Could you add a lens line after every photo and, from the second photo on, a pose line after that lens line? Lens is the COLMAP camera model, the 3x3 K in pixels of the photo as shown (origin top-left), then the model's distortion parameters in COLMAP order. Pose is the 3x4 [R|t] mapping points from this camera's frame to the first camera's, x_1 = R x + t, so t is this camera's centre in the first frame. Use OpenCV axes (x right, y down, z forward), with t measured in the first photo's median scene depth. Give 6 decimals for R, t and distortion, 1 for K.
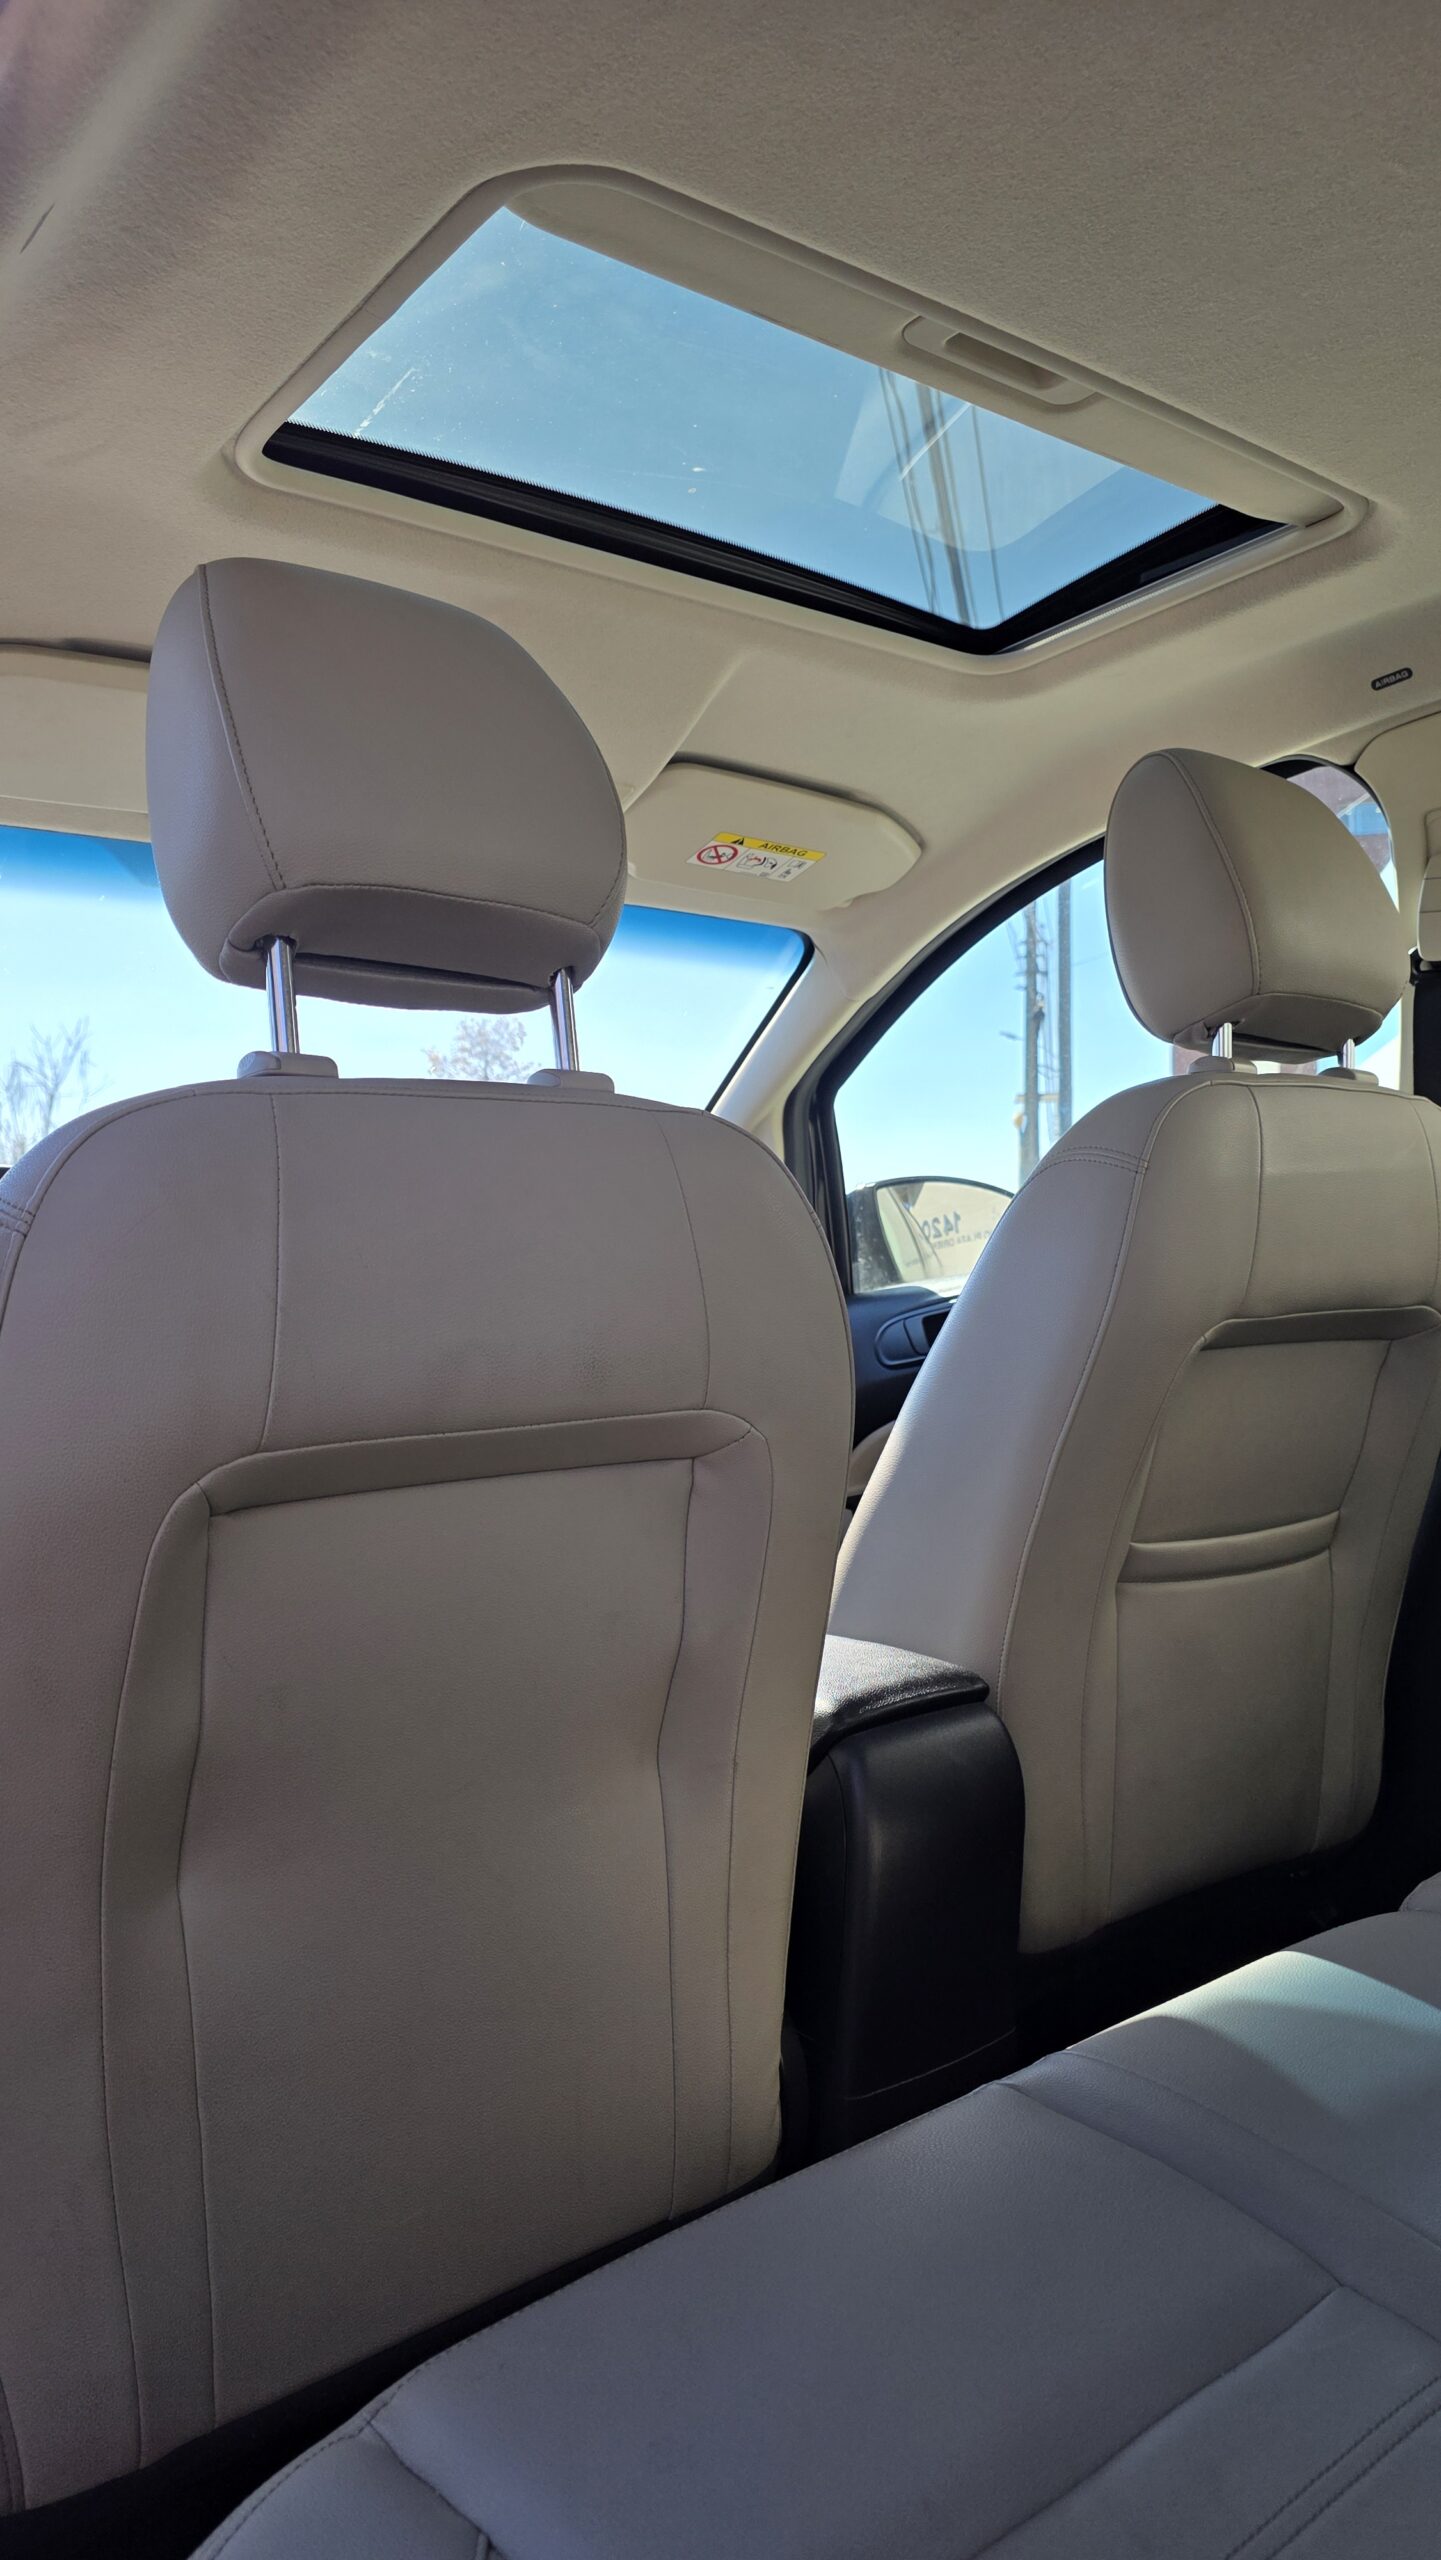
lens RADIAL K [[1751.1, 0, 720.5], [0, 1751.1, 1280.0], [0, 0, 1]] dist [0.007176, -0.003155]
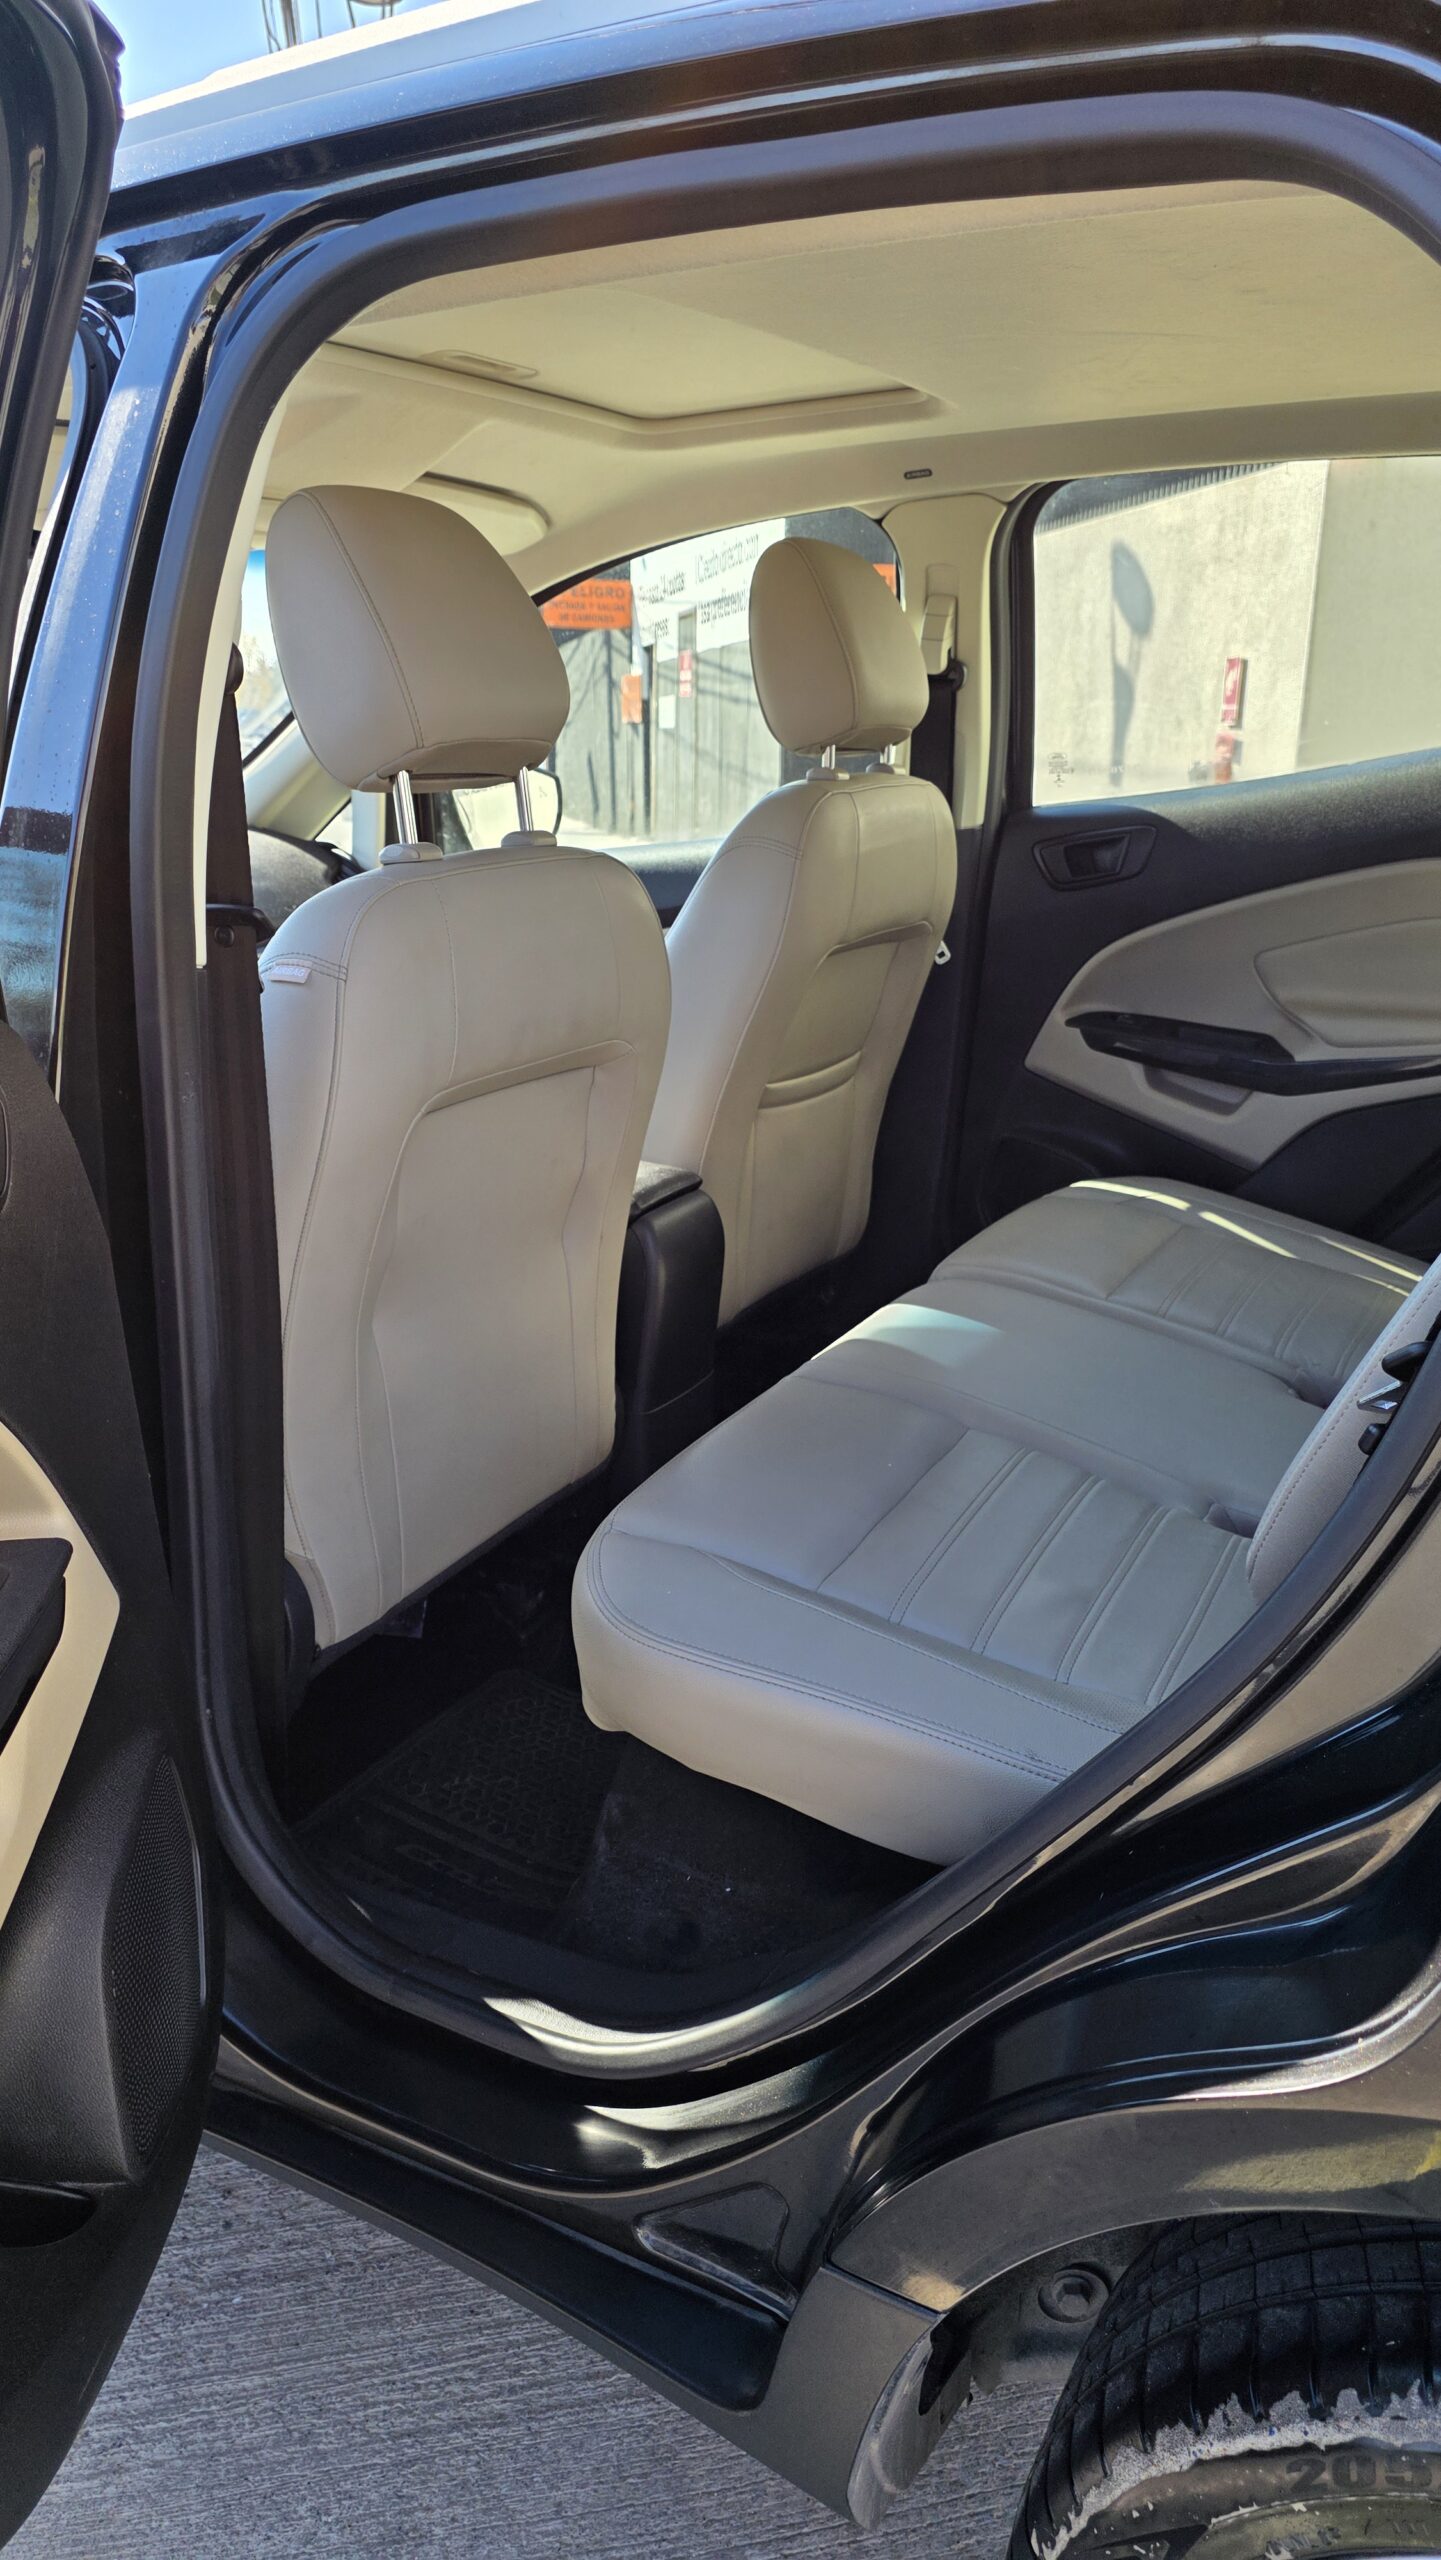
lens RADIAL K [[1751.1, 0, 720.5], [0, 1751.1, 1280.0], [0, 0, 1]] dist [0.007176, -0.003155]
pose [[0.924514, -0.094047, 0.369363, -0.433252], [-0.020917, 0.955101, 0.295542, -0.158886], [-0.380574, -0.280958, 0.881037, -0.469837]]
